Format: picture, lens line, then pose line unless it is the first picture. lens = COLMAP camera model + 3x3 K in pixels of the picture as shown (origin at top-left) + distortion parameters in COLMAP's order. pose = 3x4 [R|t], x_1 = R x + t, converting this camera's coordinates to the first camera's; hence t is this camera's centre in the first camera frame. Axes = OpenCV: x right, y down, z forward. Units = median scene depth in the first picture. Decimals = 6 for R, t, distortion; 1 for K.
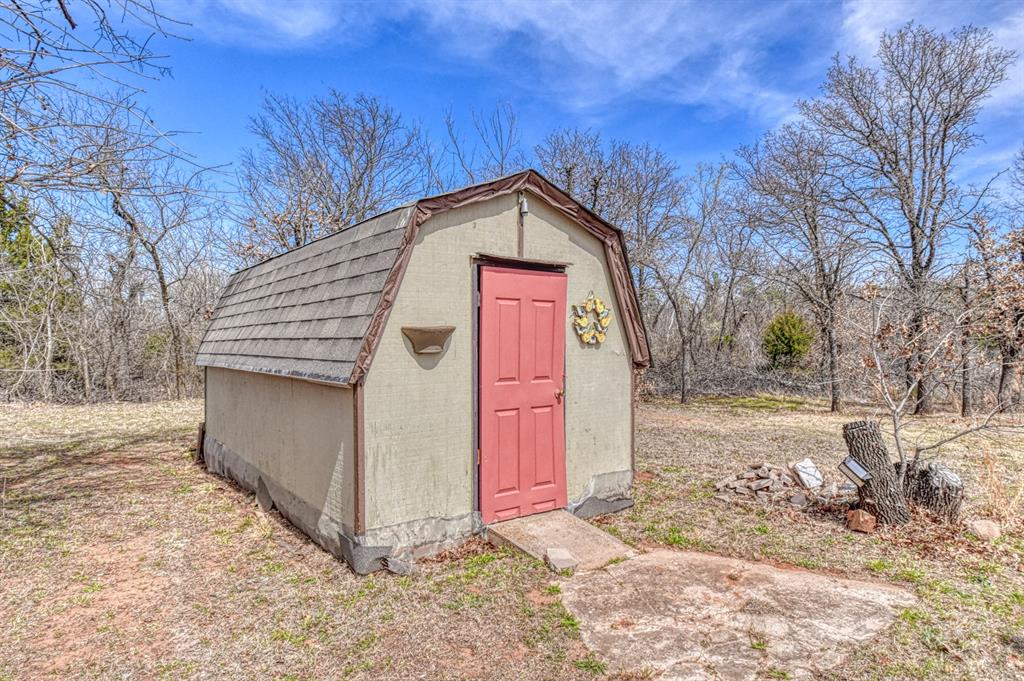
lens RADIAL K [[567.6, 0, 511.8], [0, 567.6, 337.7], [0, 0, 1]] dist [0.000064, 0.000025]
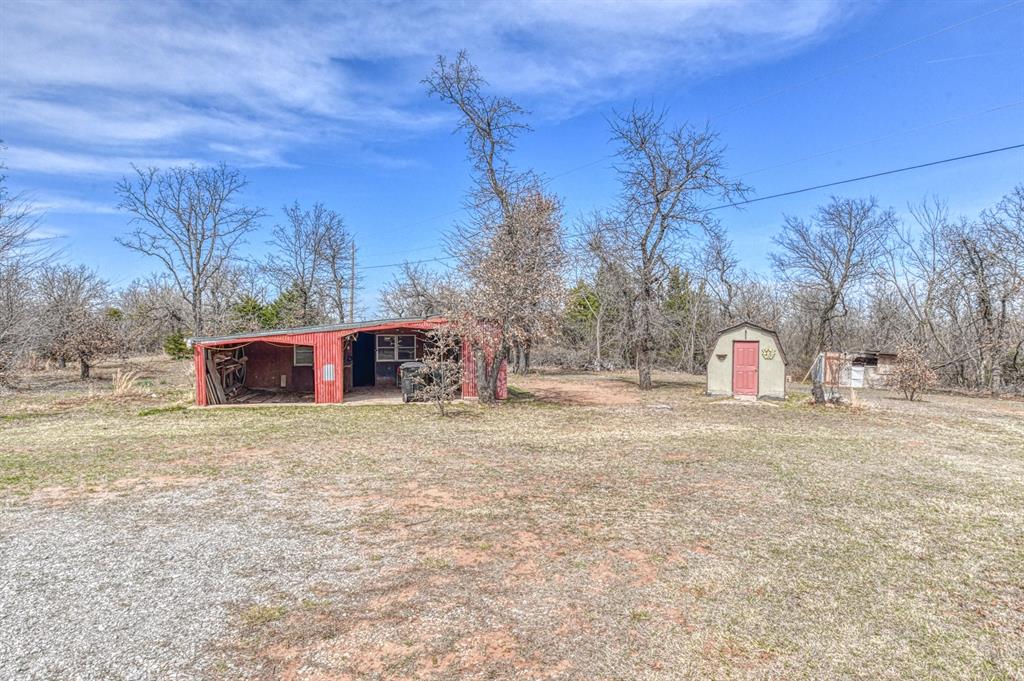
lens RADIAL K [[567.6, 0, 511.6], [0, 567.6, 338.2], [0, 0, 1]] dist [0.000064, 0.000025]
pose [[0.508412, 0.015676, -0.860971, 3.118796], [-0.009660, 0.999875, 0.012501, -0.197929], [0.861060, 0.001961, 0.508500, -3.104863]]
